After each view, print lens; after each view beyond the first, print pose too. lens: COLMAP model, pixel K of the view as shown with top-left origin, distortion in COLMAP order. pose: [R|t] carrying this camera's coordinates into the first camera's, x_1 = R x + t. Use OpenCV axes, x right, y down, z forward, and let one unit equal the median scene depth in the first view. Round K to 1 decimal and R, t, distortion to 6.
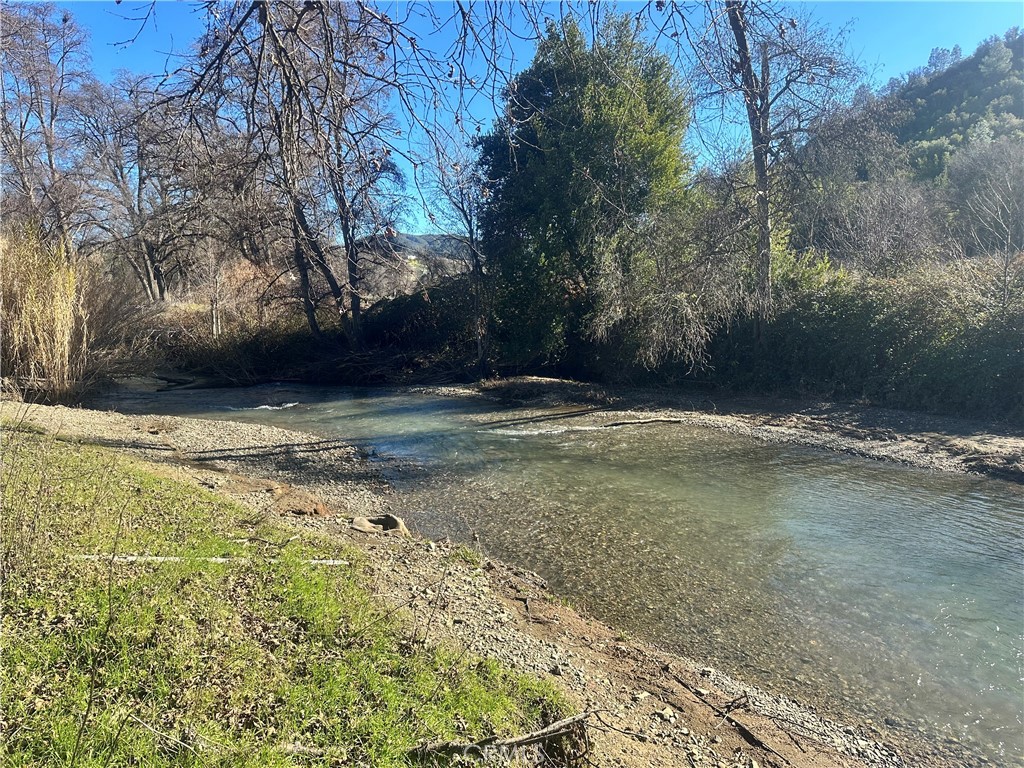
lens RADIAL K [[716.2, 0, 511.8], [0, 716.2, 376.4], [0, 0, 1]] dist [0.077133, -0.091176]
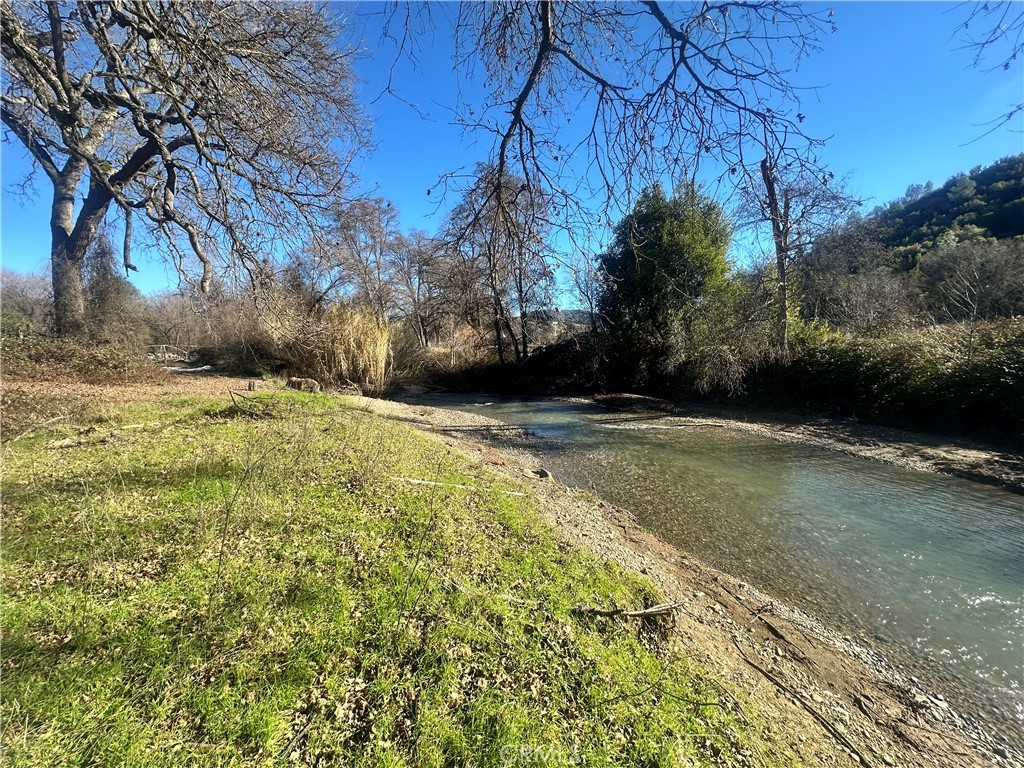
lens RADIAL K [[409.4, 0, 512.0], [0, 409.4, 384.0], [0, 0, 1]] dist [0.000436, 0.000508]
pose [[0.971134, 0.035296, -0.235910, -0.008220], [-0.039283, 0.999153, -0.012219, -0.000685], [0.235279, 0.021133, 0.971698, 0.000401]]
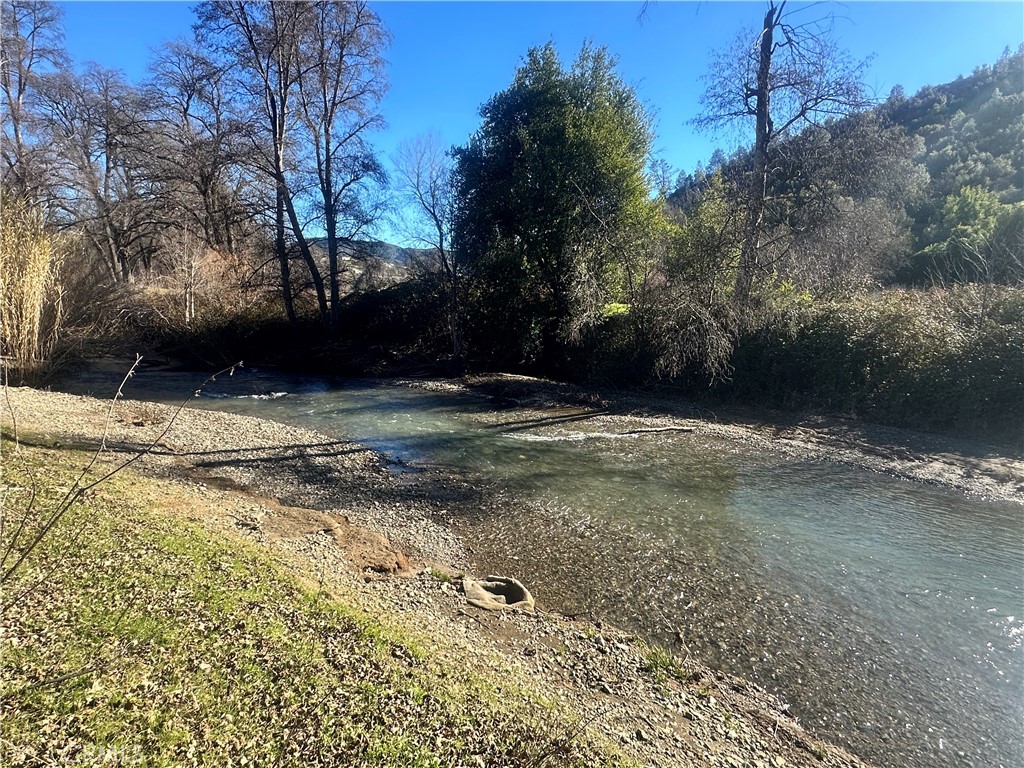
lens RADIAL K [[585.4, 0, 512.0], [0, 585.4, 384.0], [0, 0, 1]] dist [0.000008, -0.000960]
pose [[0.988805, 0.040120, 0.143715, -0.138023], [-0.044733, 0.998578, 0.029012, -0.015560], [-0.142347, -0.035116, 0.989194, 0.208321]]
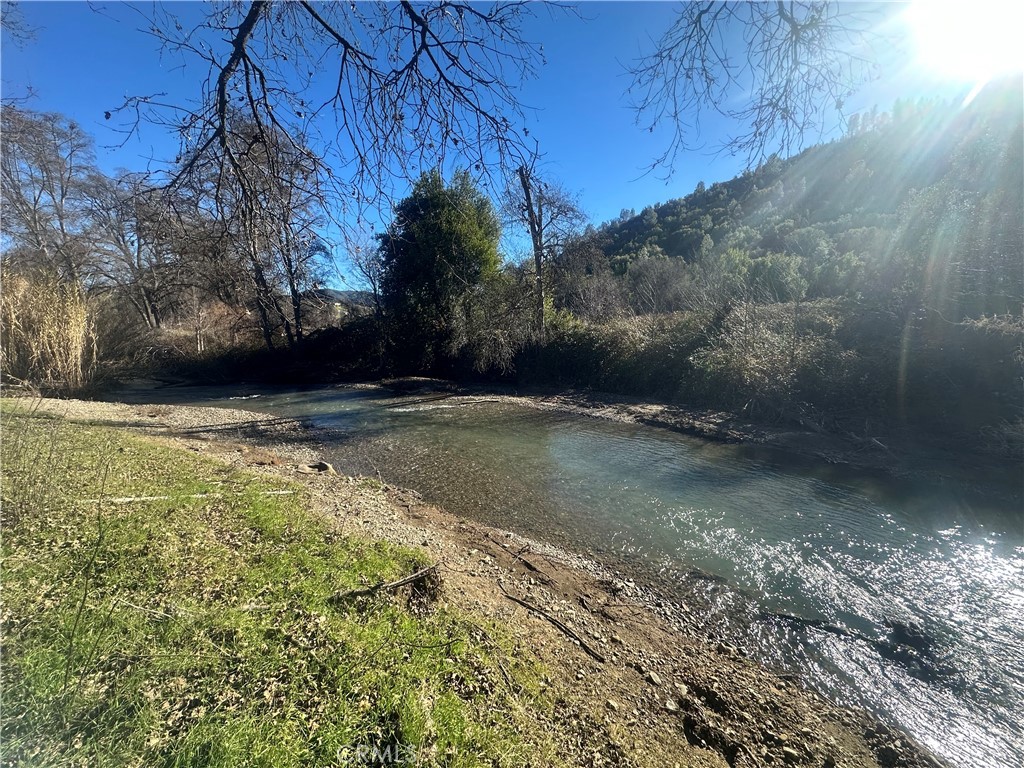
lens RADIAL K [[409.4, 0, 512.0], [0, 409.4, 384.0], [0, 0, 1]] dist [0.000436, 0.000508]
pose [[0.966030, -0.011373, 0.258178, 0.003548], [0.006858, 0.999808, 0.018382, 0.001038], [-0.258337, -0.015987, 0.965922, -0.001141]]
